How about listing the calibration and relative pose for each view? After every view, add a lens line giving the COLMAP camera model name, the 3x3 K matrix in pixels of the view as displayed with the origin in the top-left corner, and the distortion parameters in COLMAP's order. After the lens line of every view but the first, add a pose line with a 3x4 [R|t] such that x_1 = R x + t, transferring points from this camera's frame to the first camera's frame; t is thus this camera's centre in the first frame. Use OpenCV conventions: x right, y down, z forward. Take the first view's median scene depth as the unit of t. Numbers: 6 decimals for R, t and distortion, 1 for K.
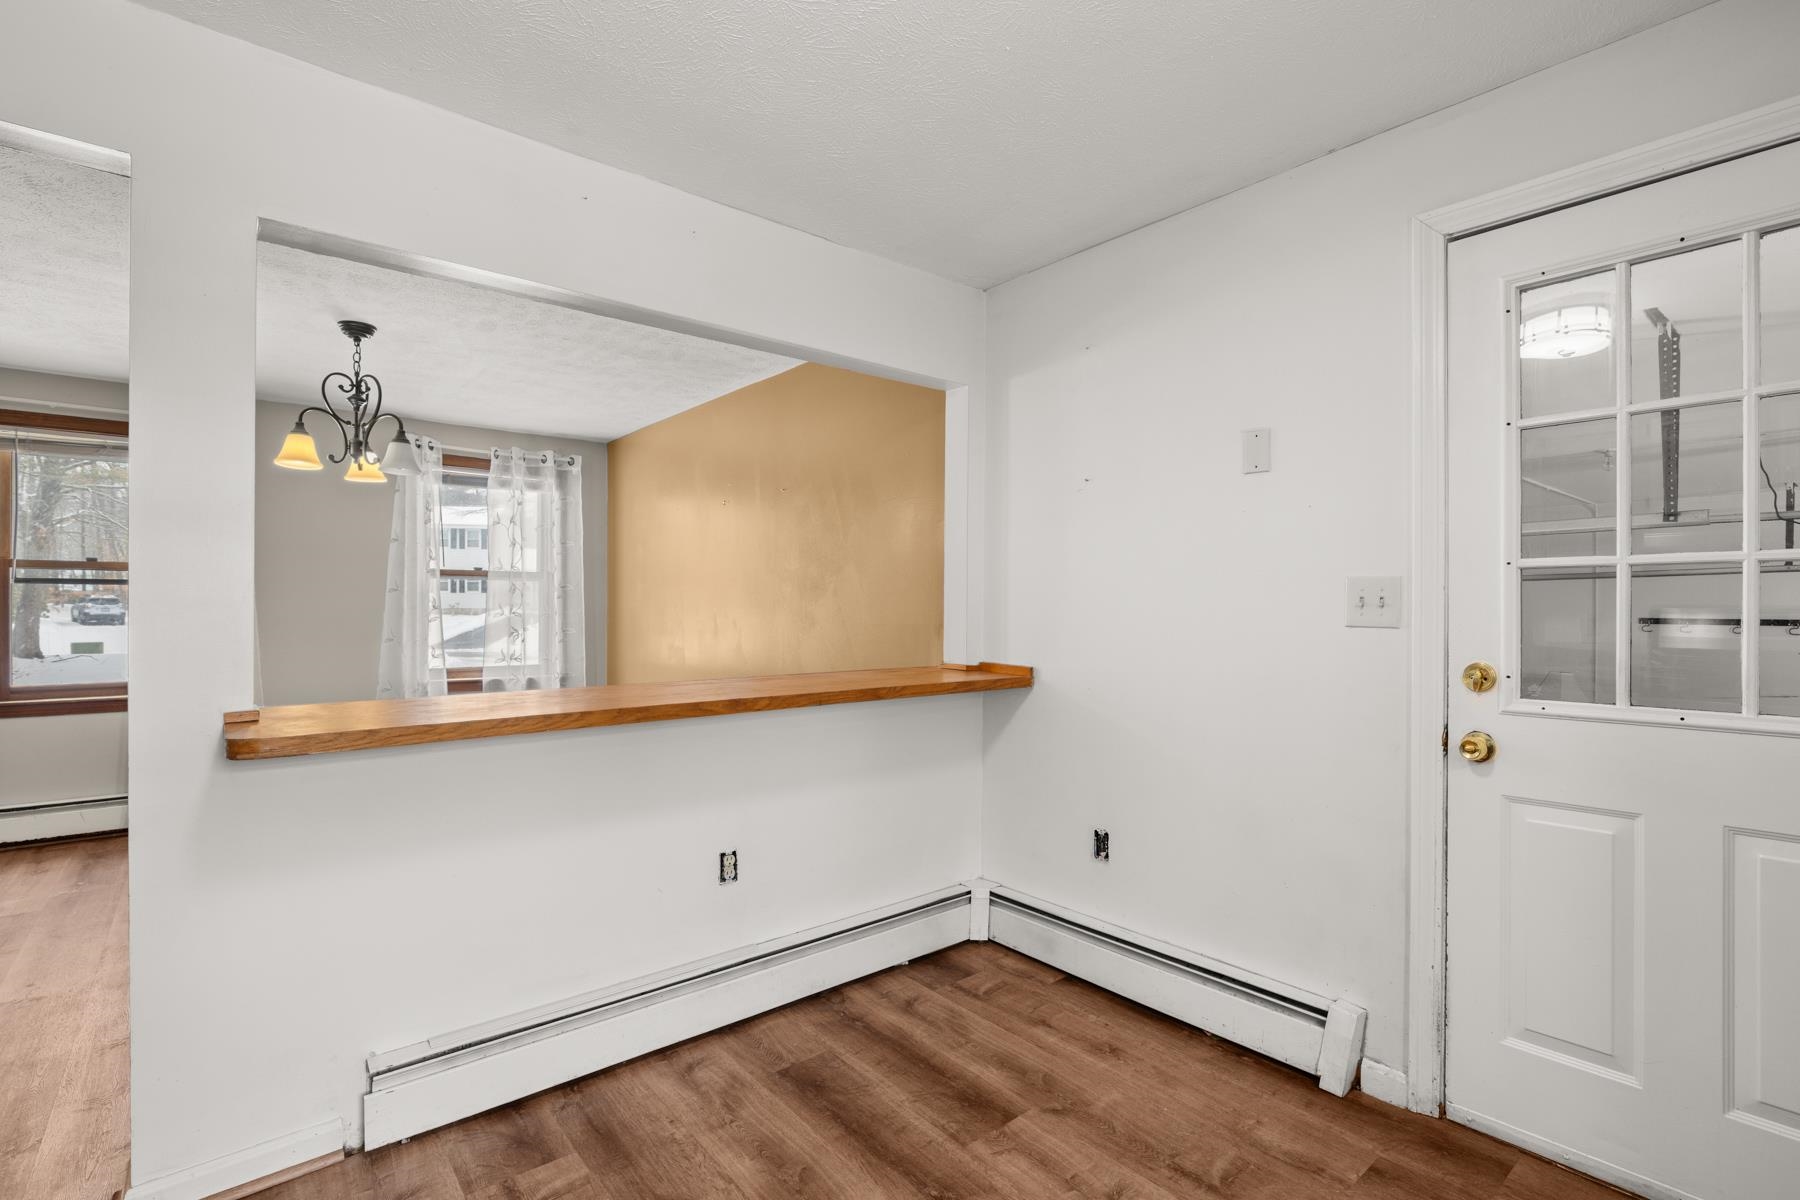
lens RADIAL K [[829.8, 0, 891.2], [0, 829.8, 597.5], [0, 0, 1]] dist [-0.012096, -0.000995]
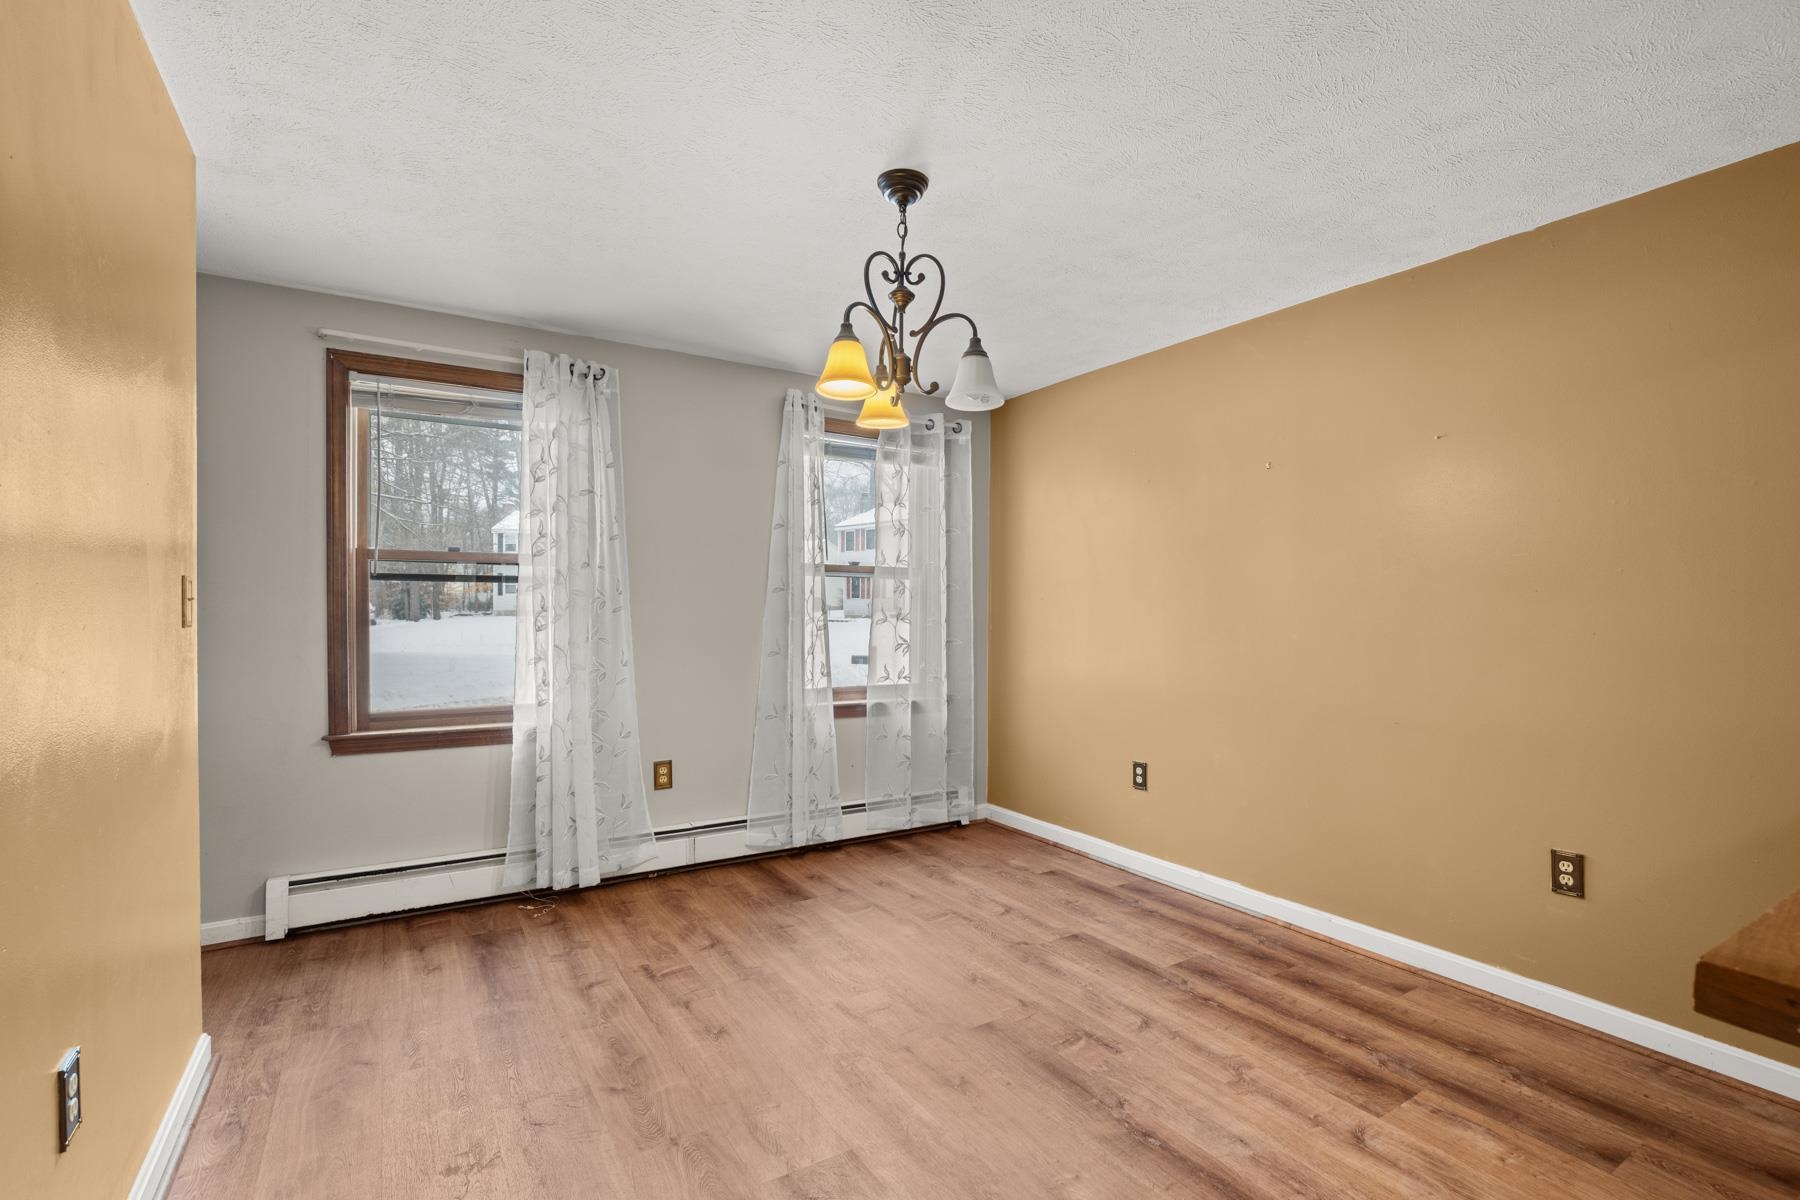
lens RADIAL K [[829.8, 0, 912.7], [0, 829.8, 616.0], [0, 0, 1]] dist [-0.012096, -0.000995]
pose [[0.991369, 0.001993, -0.131083, -0.454484], [0.000178, 0.999863, 0.016544, 0.003410], [0.131098, -0.016424, 0.991233, 0.283645]]
